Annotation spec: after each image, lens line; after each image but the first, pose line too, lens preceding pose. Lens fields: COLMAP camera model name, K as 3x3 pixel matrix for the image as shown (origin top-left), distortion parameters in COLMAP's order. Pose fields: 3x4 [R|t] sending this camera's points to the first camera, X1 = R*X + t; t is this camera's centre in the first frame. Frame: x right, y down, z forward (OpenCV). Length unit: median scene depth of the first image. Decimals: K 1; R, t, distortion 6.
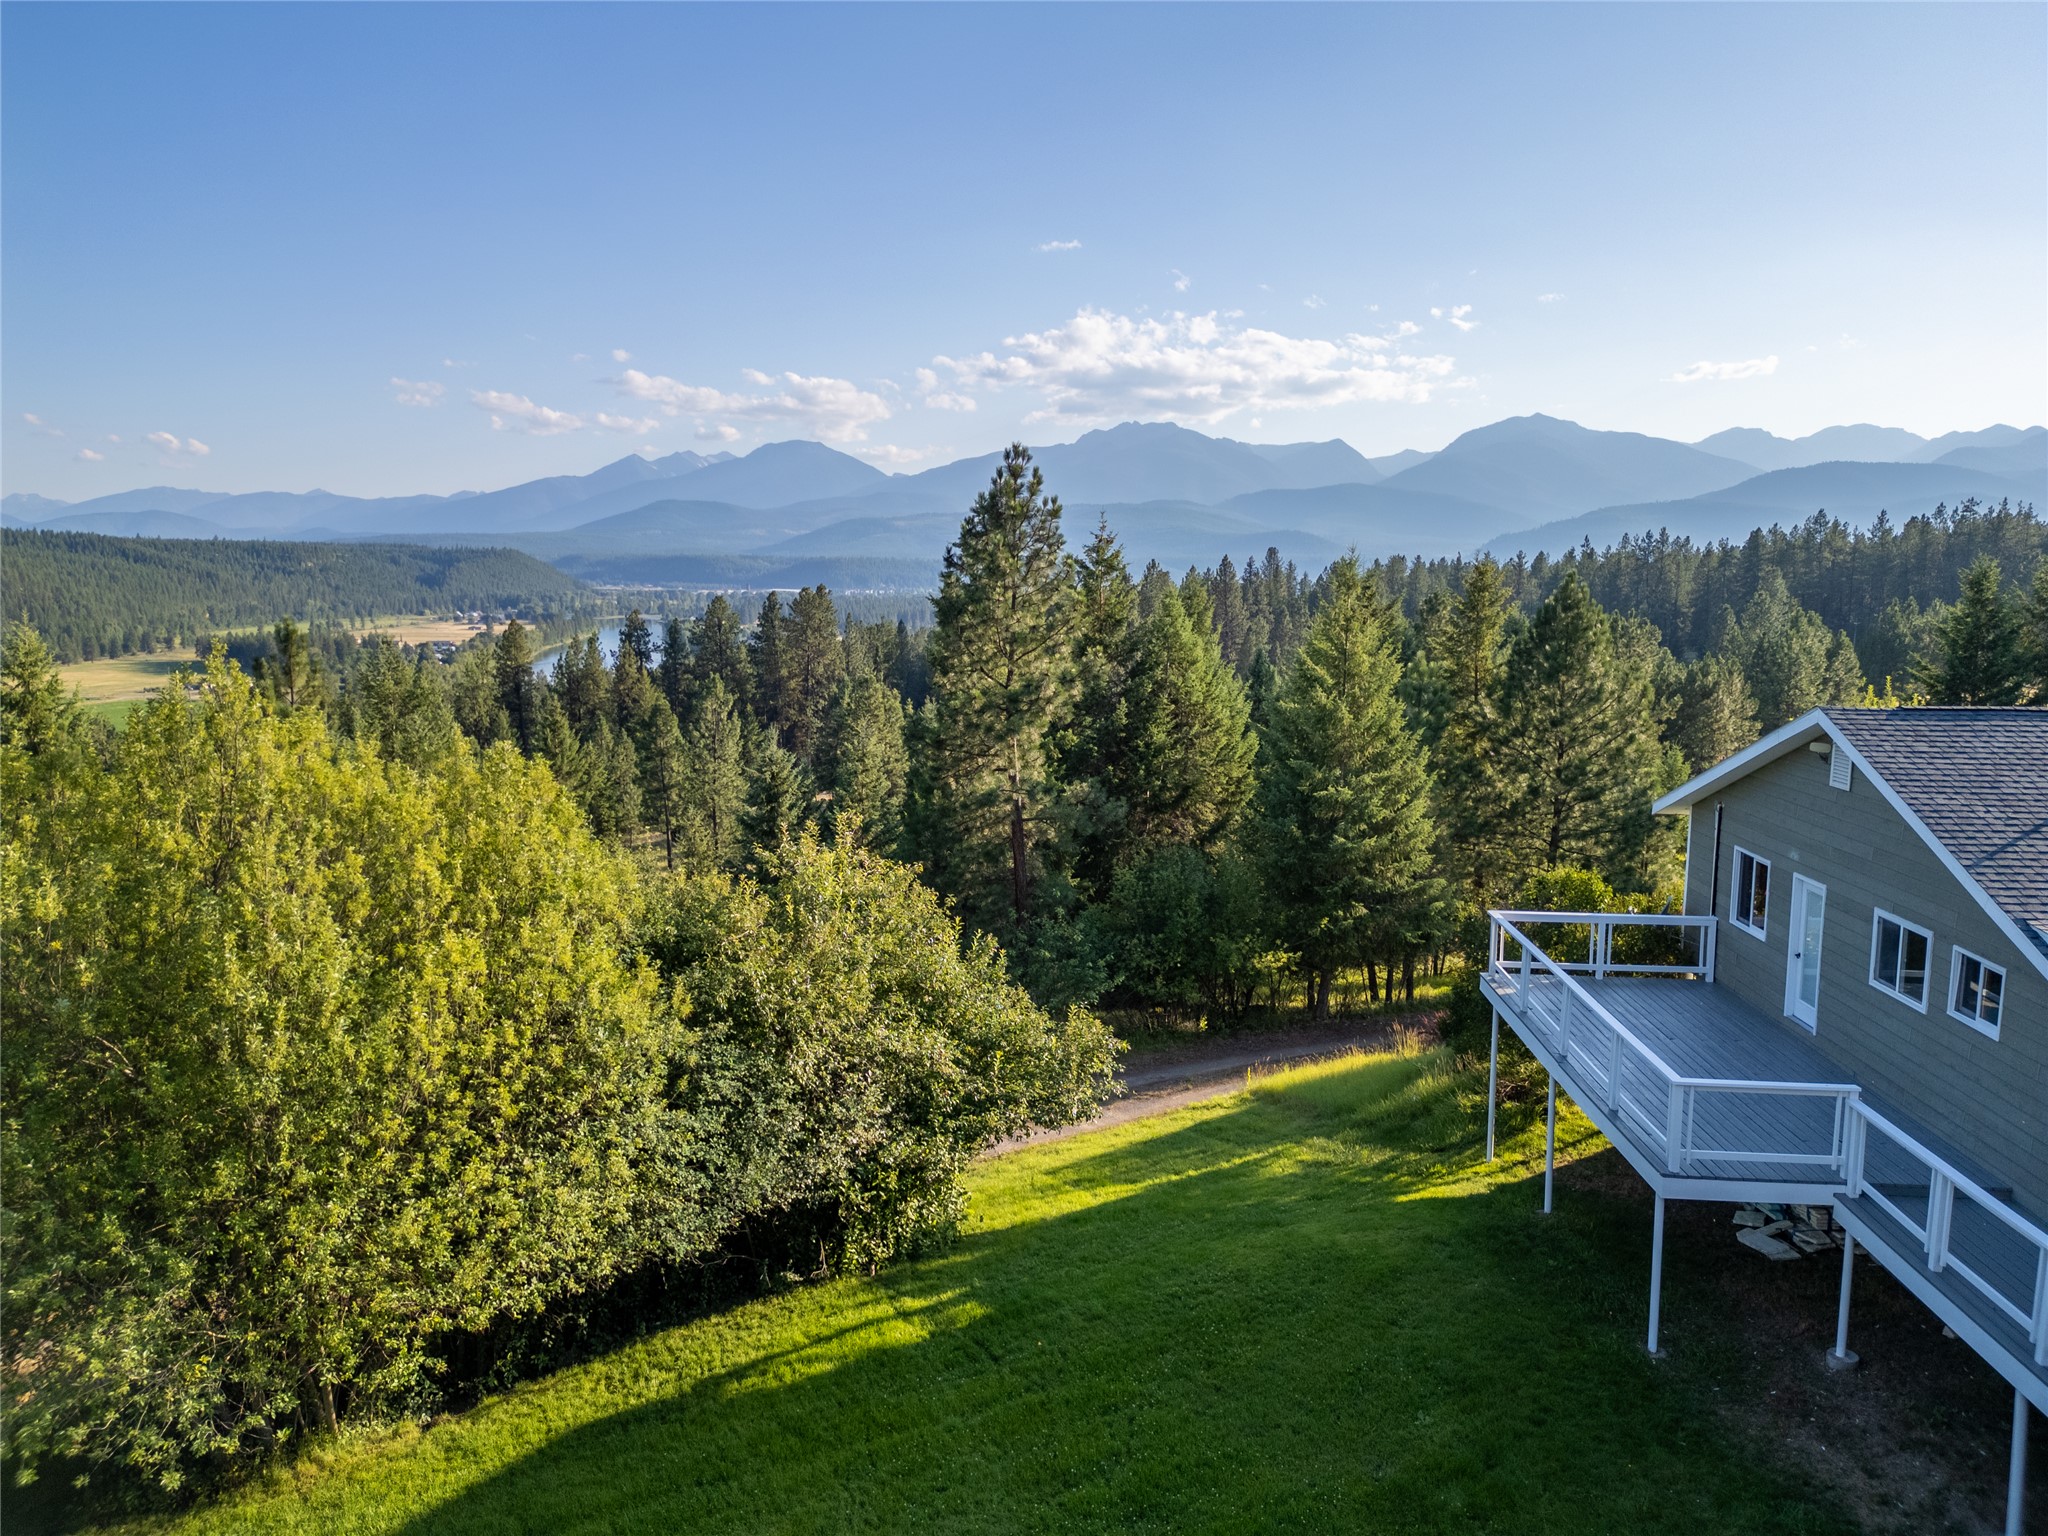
lens RADIAL K [[1445.8, 0, 1024.7], [0, 1445.8, 758.6], [0, 0, 1]] dist [0.080466, -0.073840]
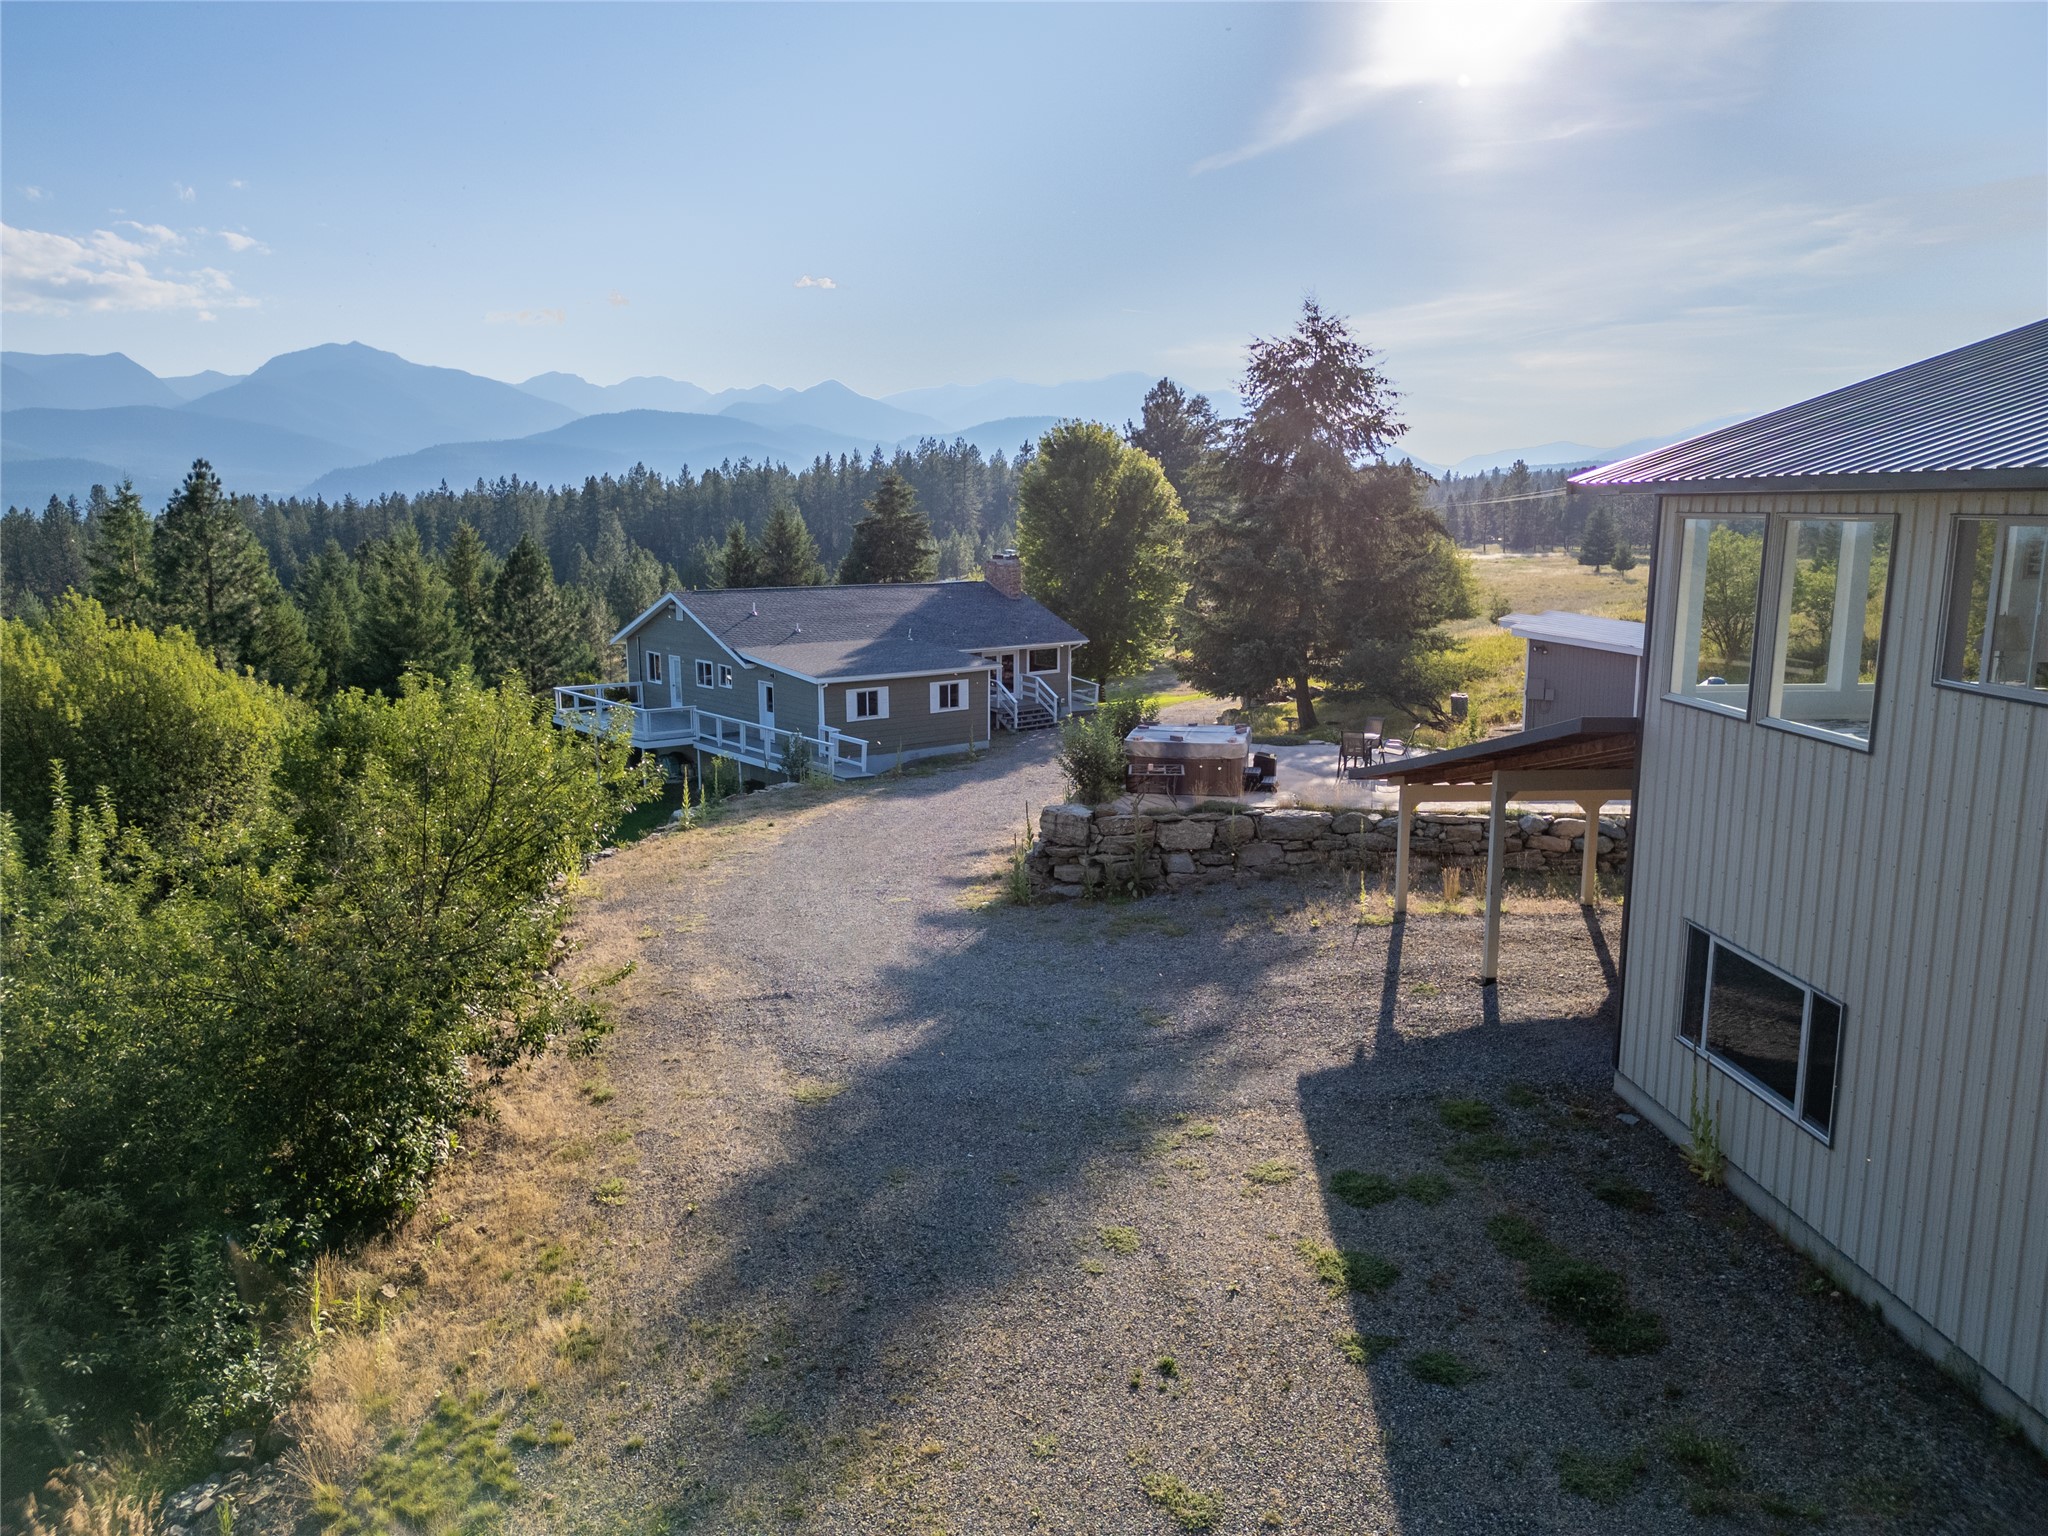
lens RADIAL K [[1445.8, 0, 1024.7], [0, 1445.8, 758.6], [0, 0, 1]] dist [0.080466, -0.073840]
pose [[0.734580, -0.120592, 0.667720, -0.069432], [0.092483, 0.992691, 0.077539, 0.010453], [-0.672190, 0.004794, 0.740363, -0.122511]]
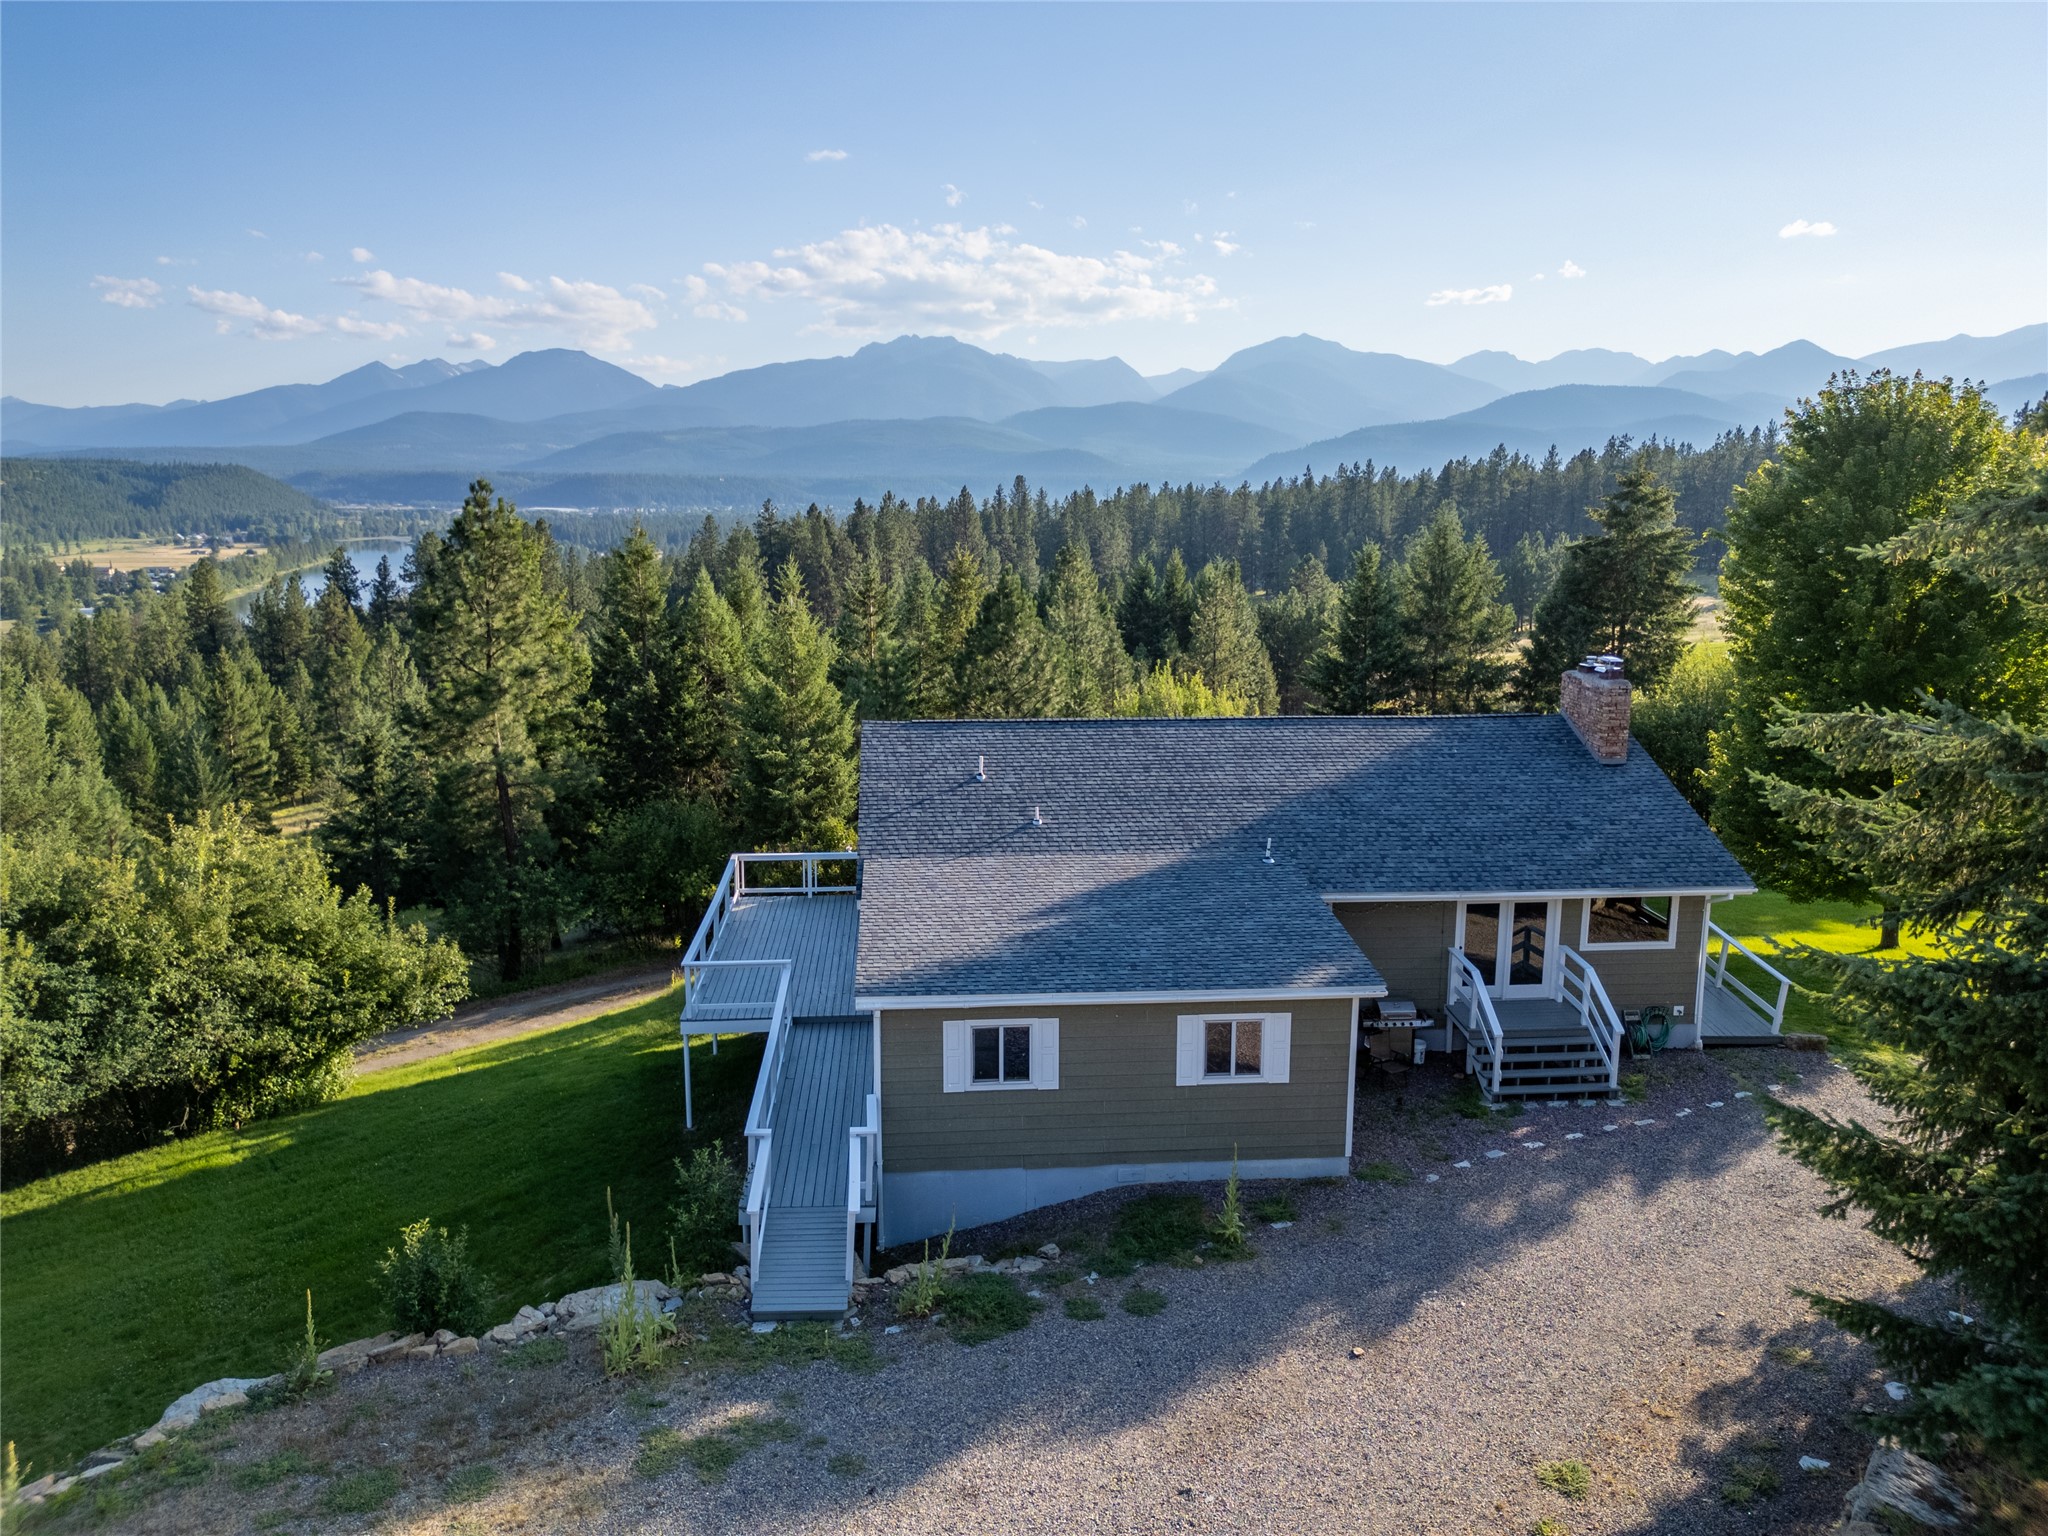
lens RADIAL K [[1445.8, 0, 1024.7], [0, 1445.8, 758.6], [0, 0, 1]] dist [0.080466, -0.073840]
pose [[0.989377, -0.028554, 0.142542, 0.039663], [0.020612, 0.998168, 0.056889, -0.006439], [-0.143906, -0.053346, 0.988153, -0.044314]]
